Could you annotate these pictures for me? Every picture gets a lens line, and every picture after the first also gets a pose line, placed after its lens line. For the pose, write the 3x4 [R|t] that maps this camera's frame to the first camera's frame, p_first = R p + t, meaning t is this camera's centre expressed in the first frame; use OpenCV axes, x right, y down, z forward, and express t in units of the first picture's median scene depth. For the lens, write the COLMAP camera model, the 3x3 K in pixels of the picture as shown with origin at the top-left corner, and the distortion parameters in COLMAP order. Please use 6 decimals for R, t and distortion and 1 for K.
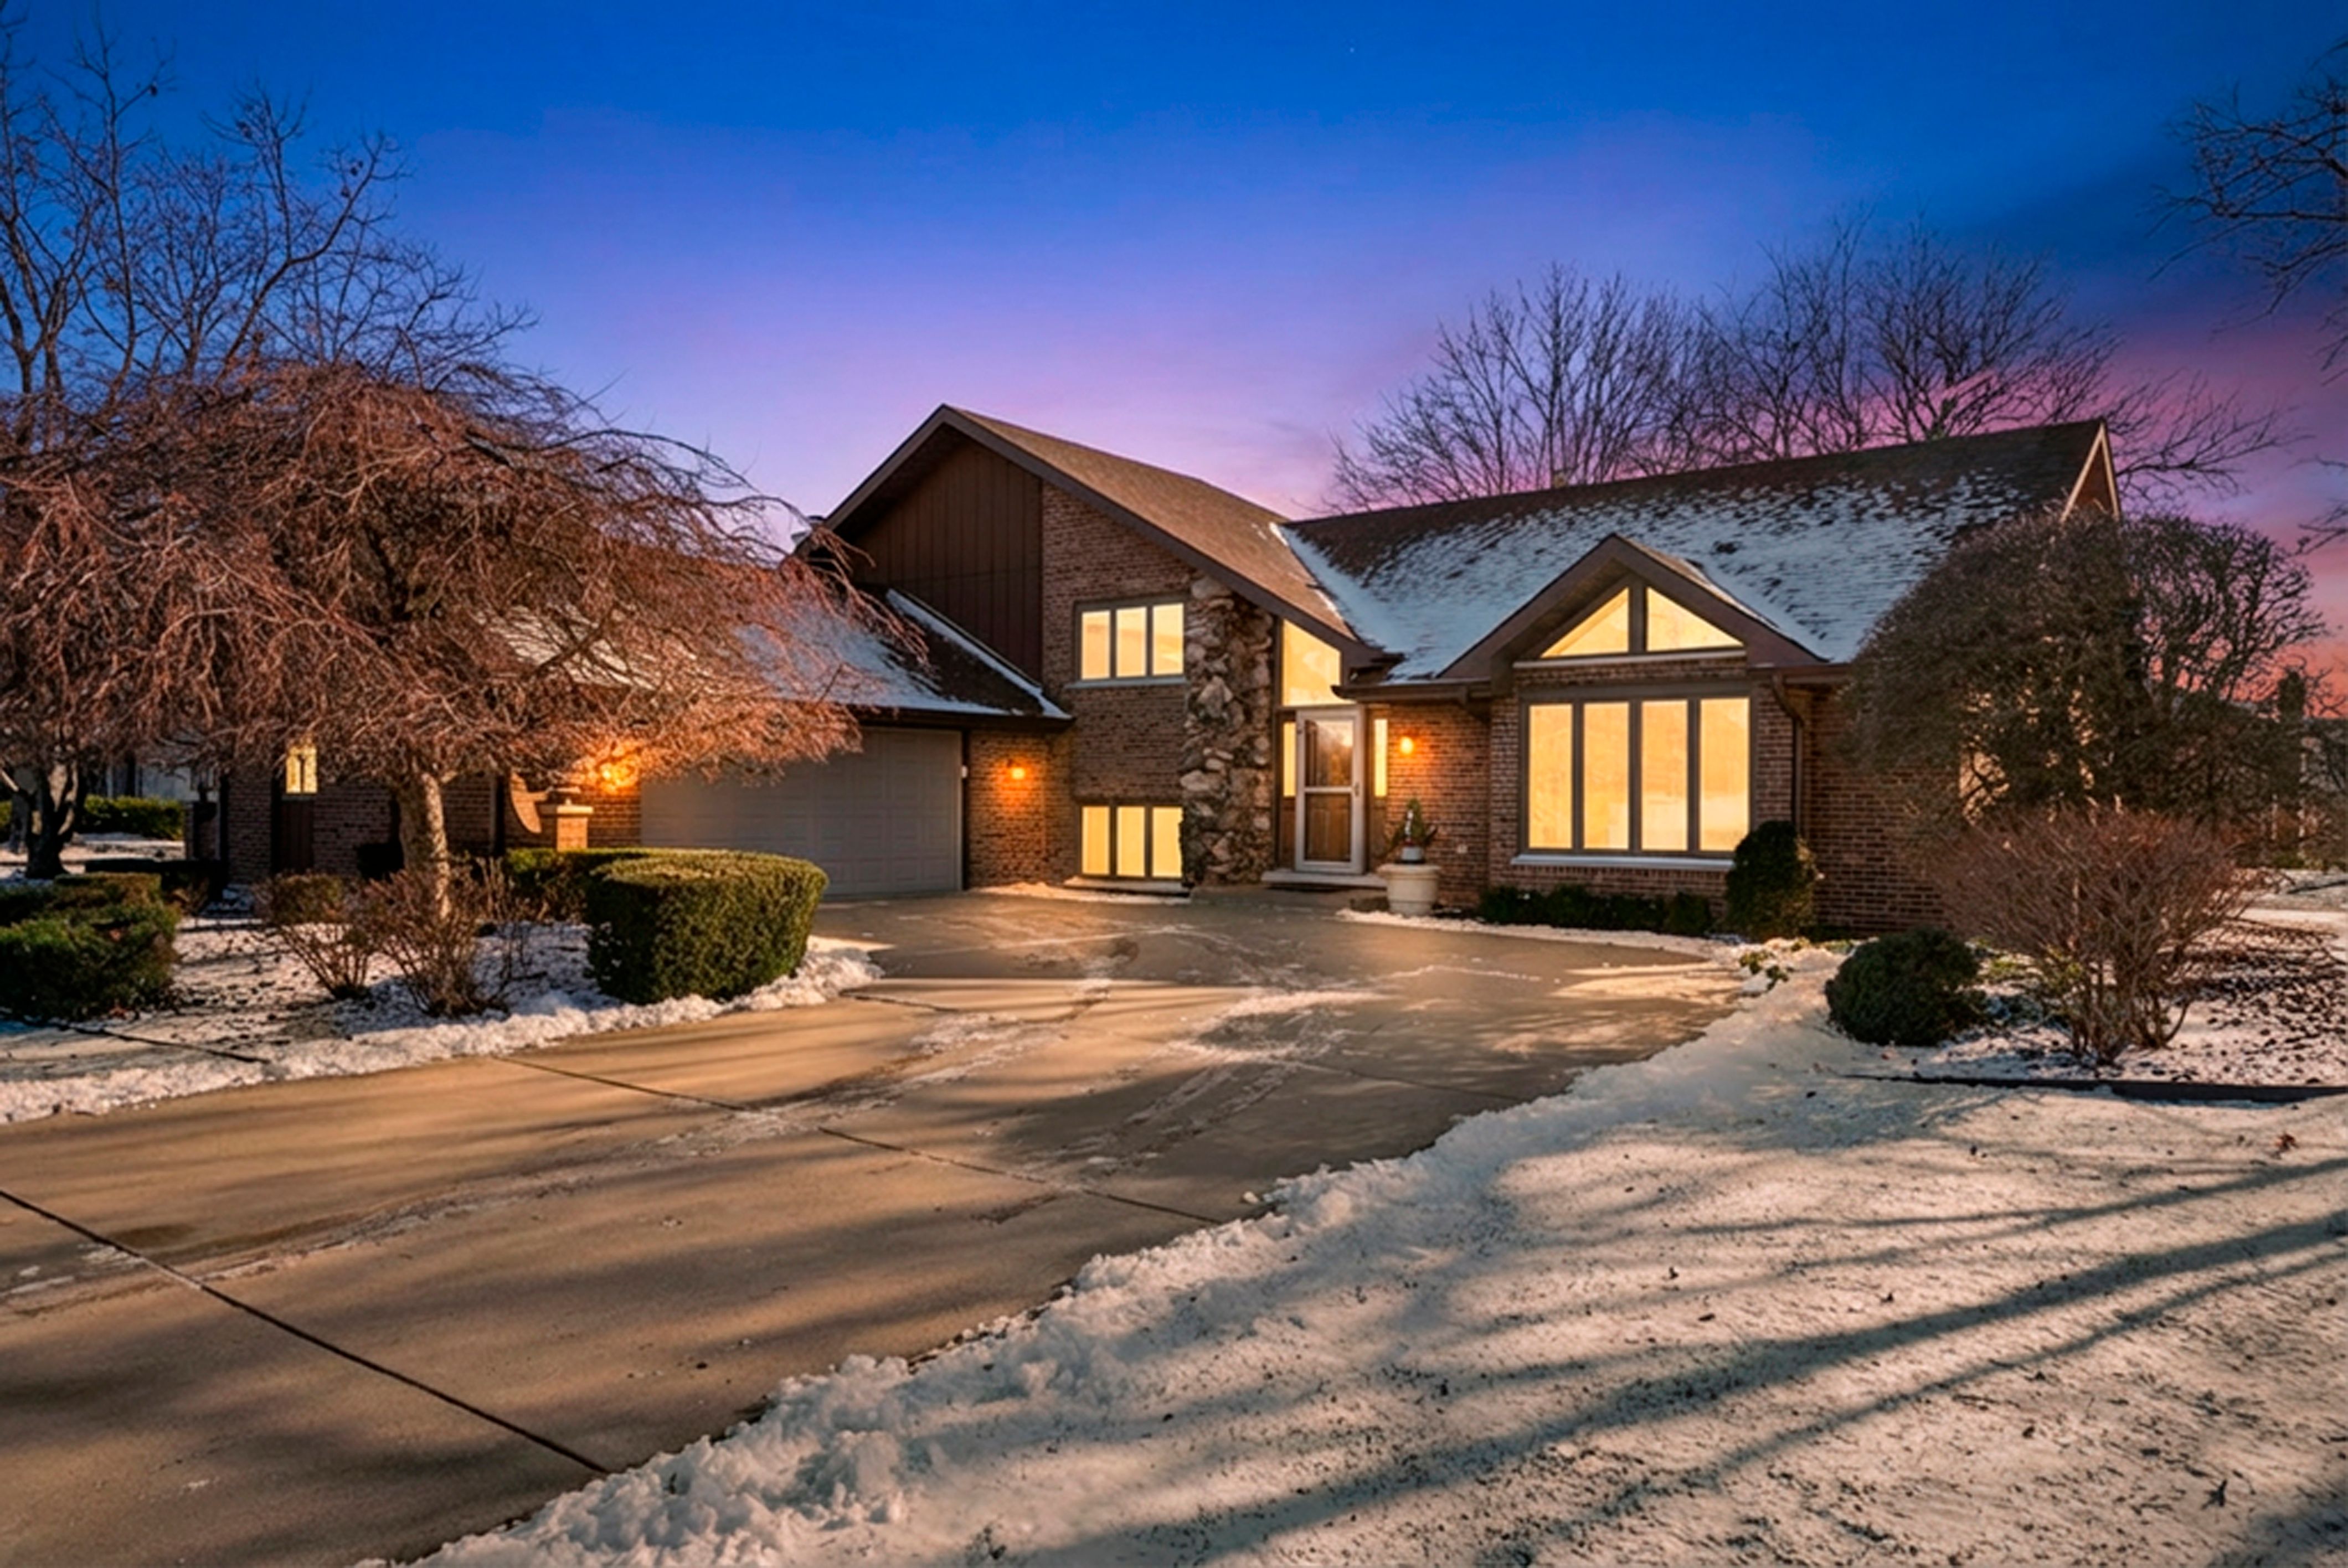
lens RADIAL K [[1614.0, 0, 1174.0], [0, 1614.0, 784.0], [0, 0, 1]] dist [-0.001097, 0.000560]
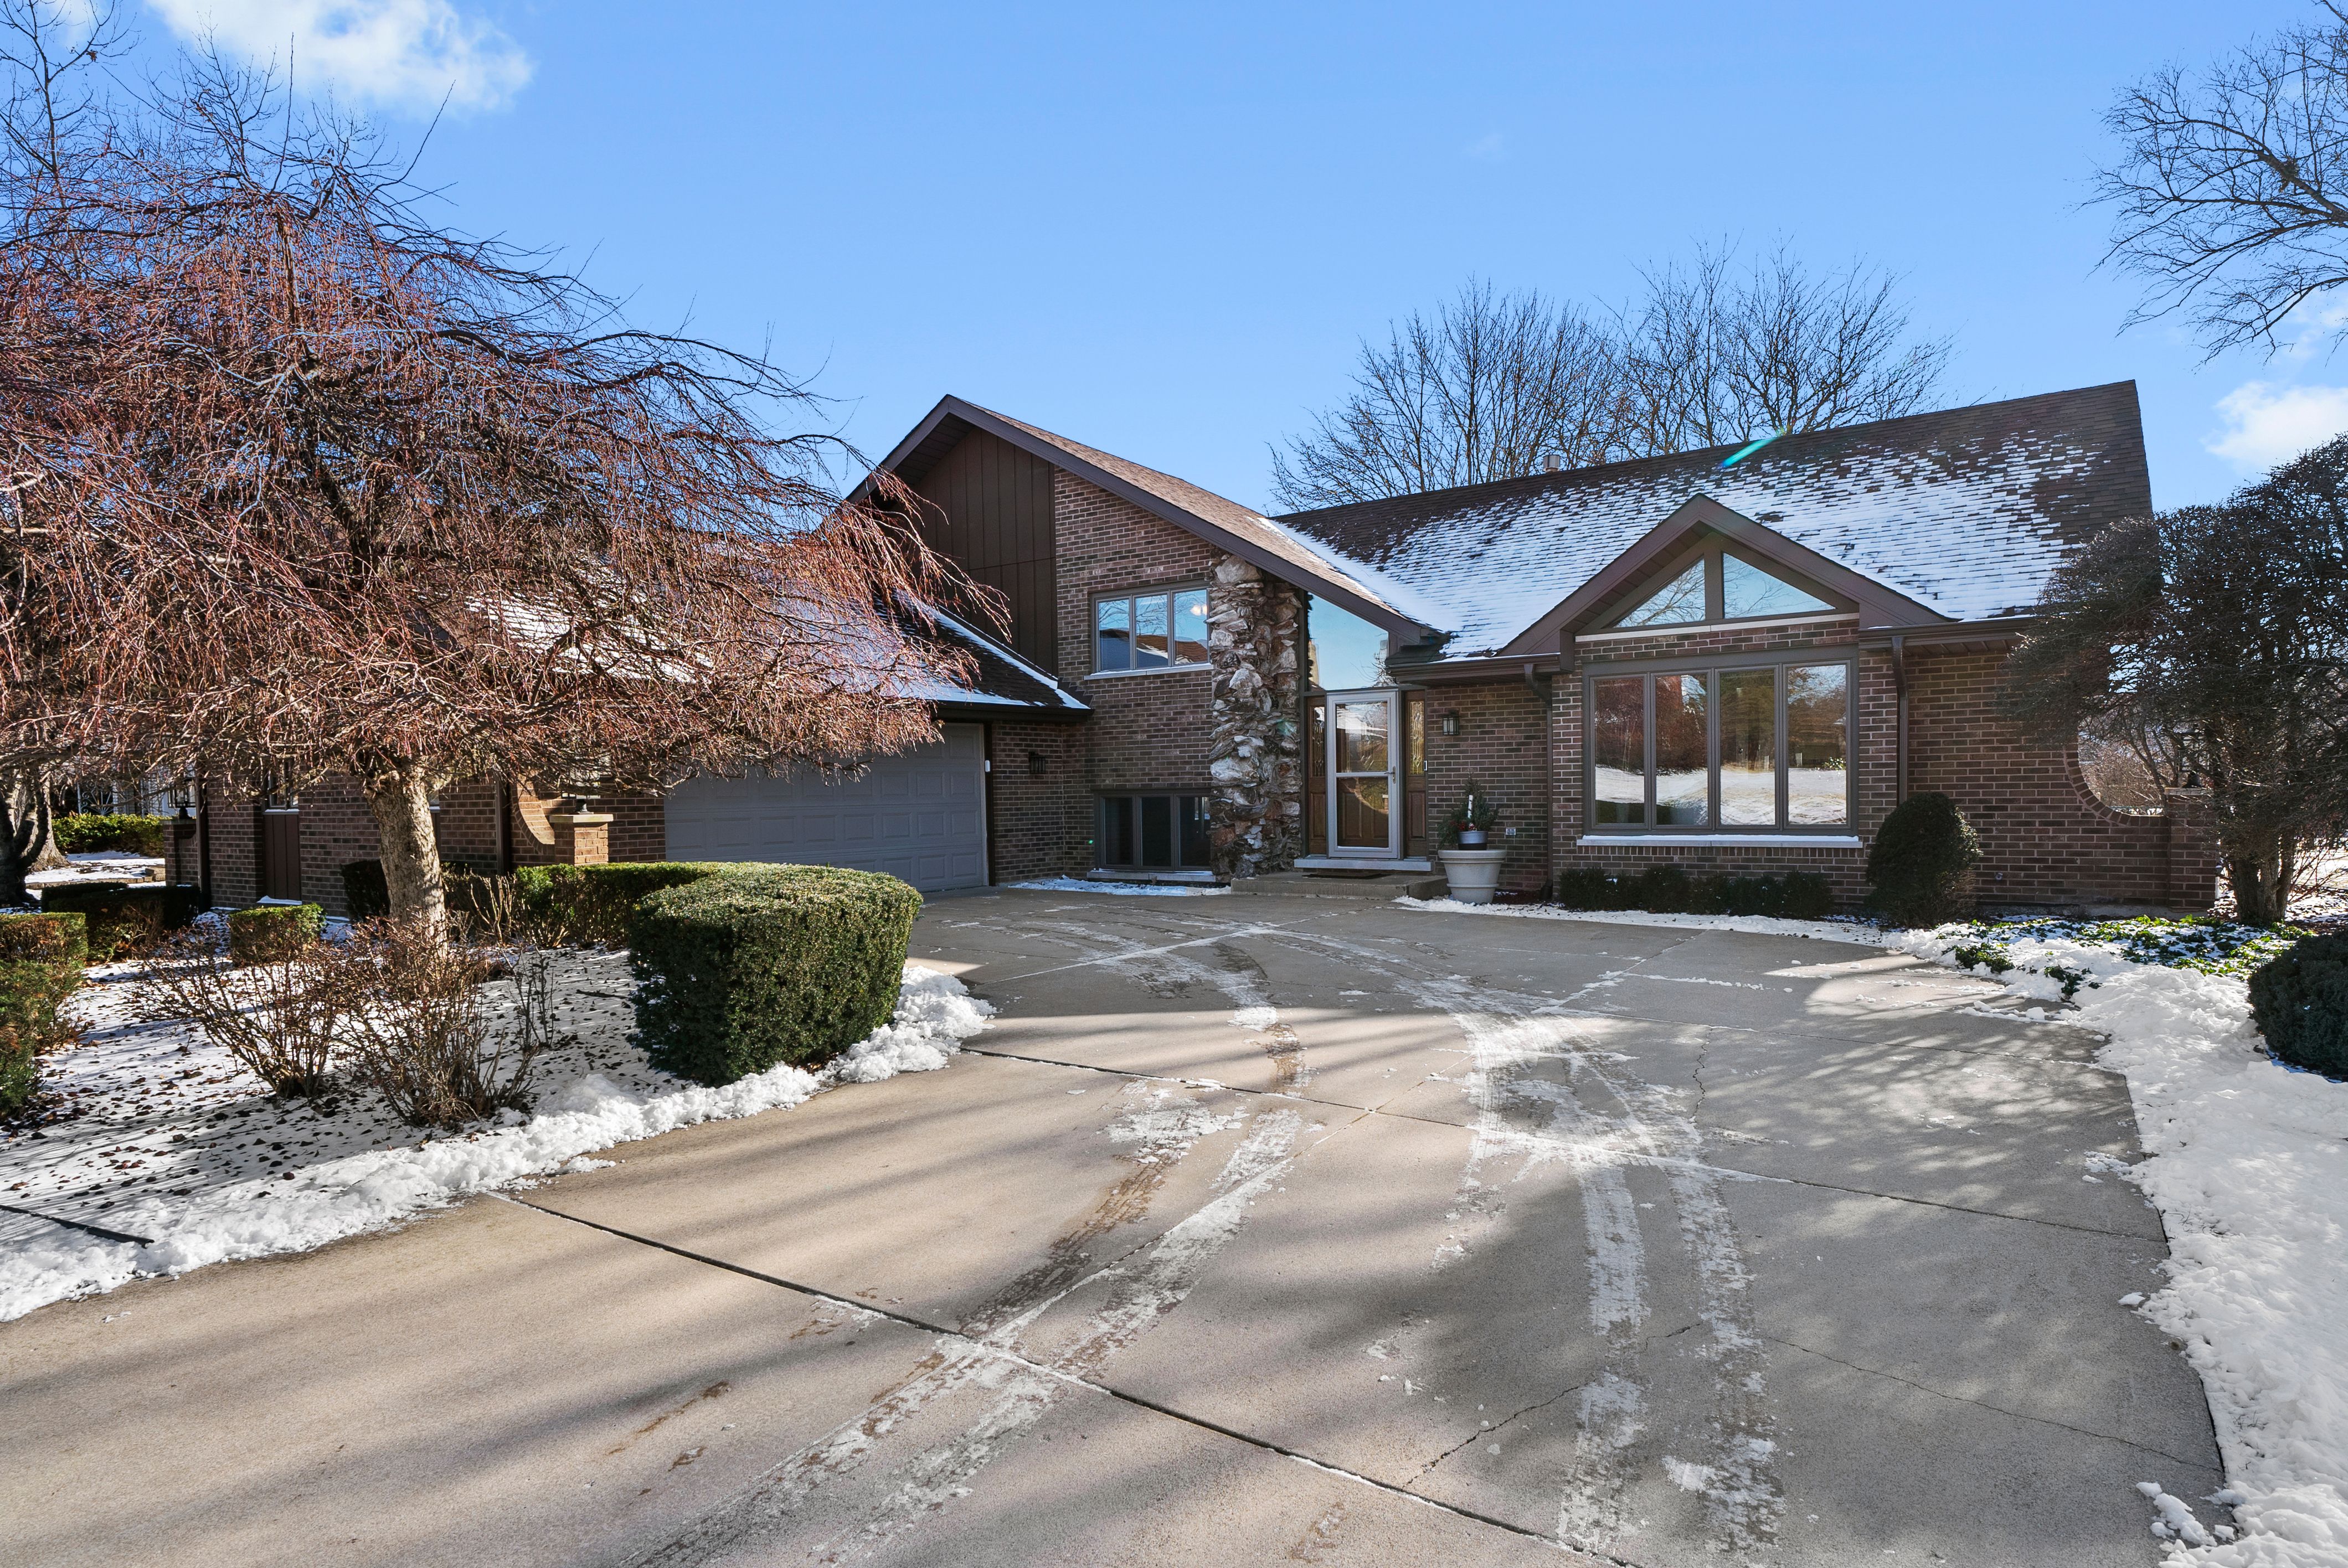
lens RADIAL K [[1393.0, 0, 1170.8], [0, 1393.0, 818.2], [0, 0, 1]] dist [0.000519, -0.000520]
pose [[0.998387, -0.028152, 0.049309, -0.095390], [0.026594, 0.999135, 0.031973, 0.000094], [-0.050167, -0.030610, 0.998272, 0.228957]]
